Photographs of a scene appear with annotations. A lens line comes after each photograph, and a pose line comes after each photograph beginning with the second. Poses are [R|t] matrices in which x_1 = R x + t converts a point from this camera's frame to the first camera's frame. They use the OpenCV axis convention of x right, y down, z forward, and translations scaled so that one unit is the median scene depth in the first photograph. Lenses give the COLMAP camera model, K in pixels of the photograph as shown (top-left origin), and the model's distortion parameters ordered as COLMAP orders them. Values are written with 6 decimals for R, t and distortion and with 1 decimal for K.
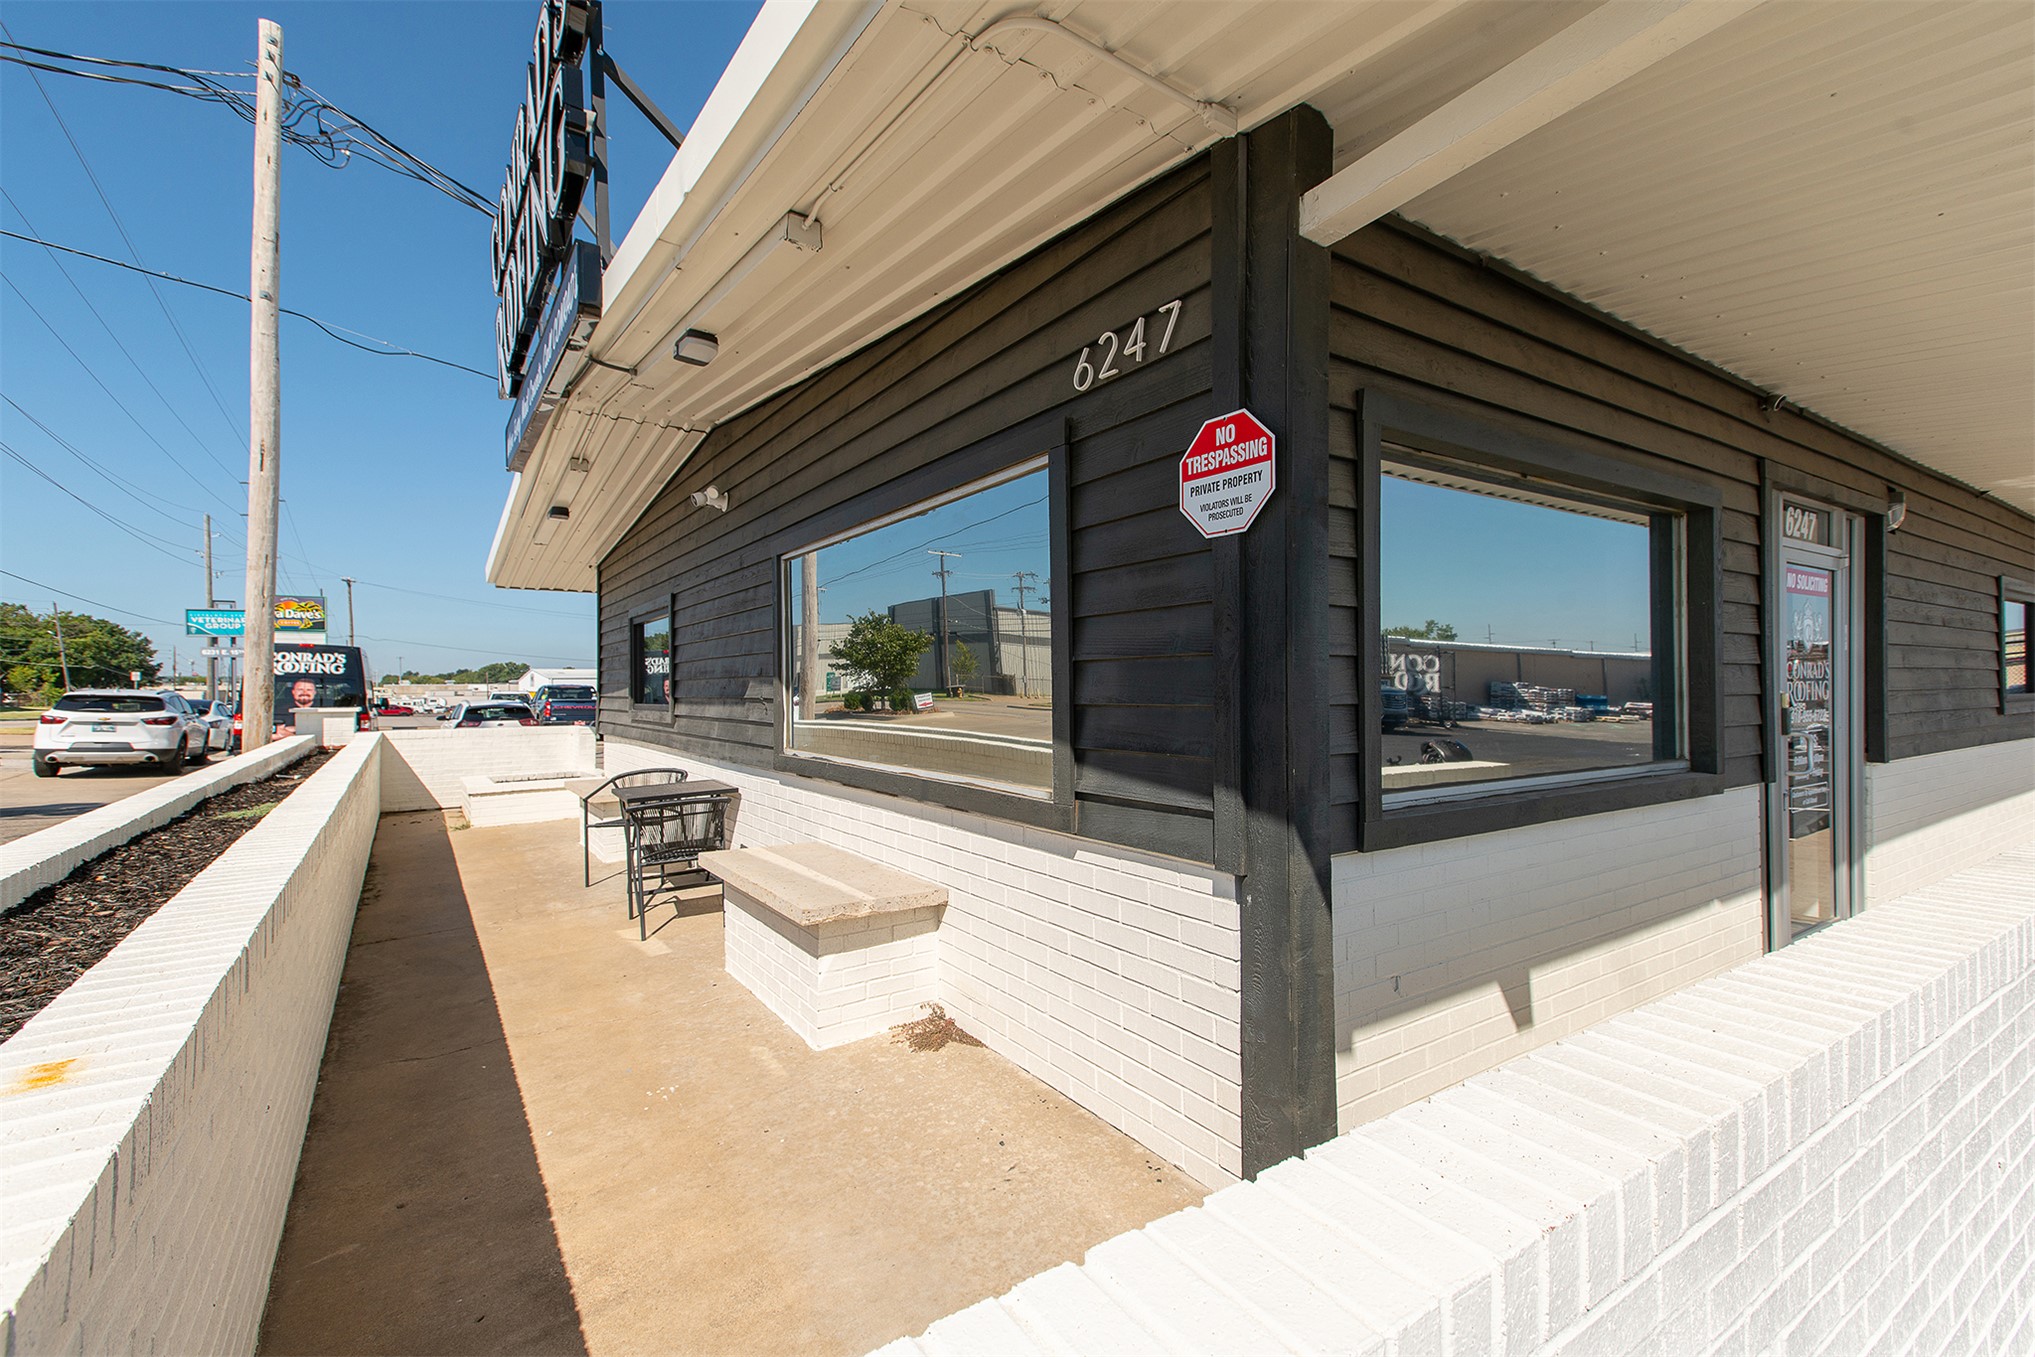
lens RADIAL K [[892.8, 0, 1023.1], [0, 892.8, 664.9], [0, 0, 1]] dist [0.071809, -0.025175]
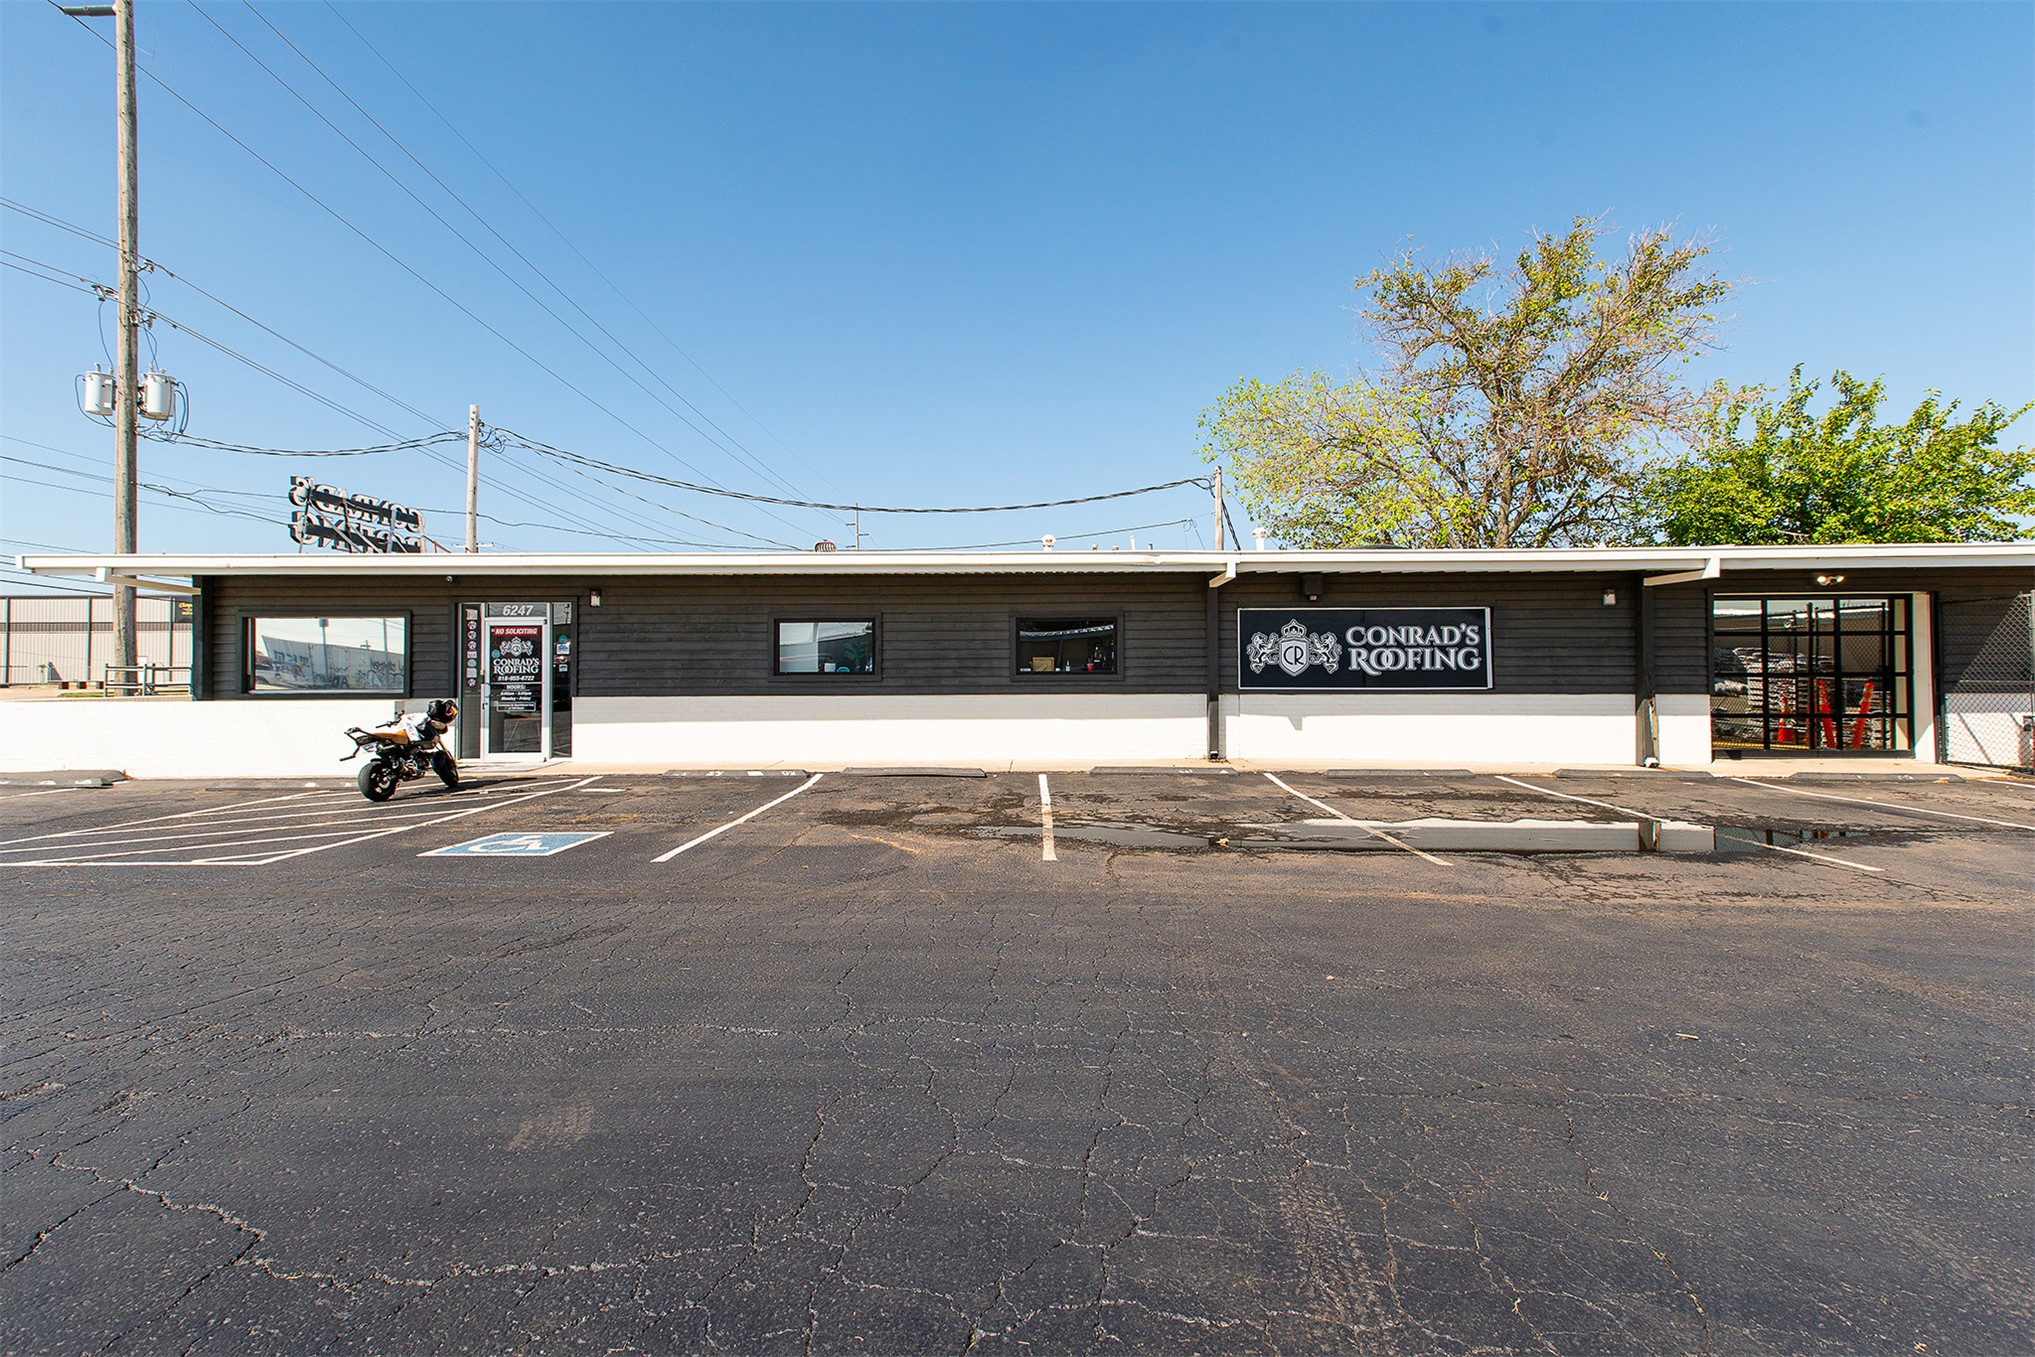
lens RADIAL K [[892.8, 0, 1023.1], [0, 892.8, 664.9], [0, 0, 1]] dist [0.071809, -0.025175]
pose [[0.810669, 0.001268, -0.585503, 4.162680], [0.015385, 0.999606, 0.023467, -0.027187], [0.585303, -0.028032, 0.810330, -0.372500]]
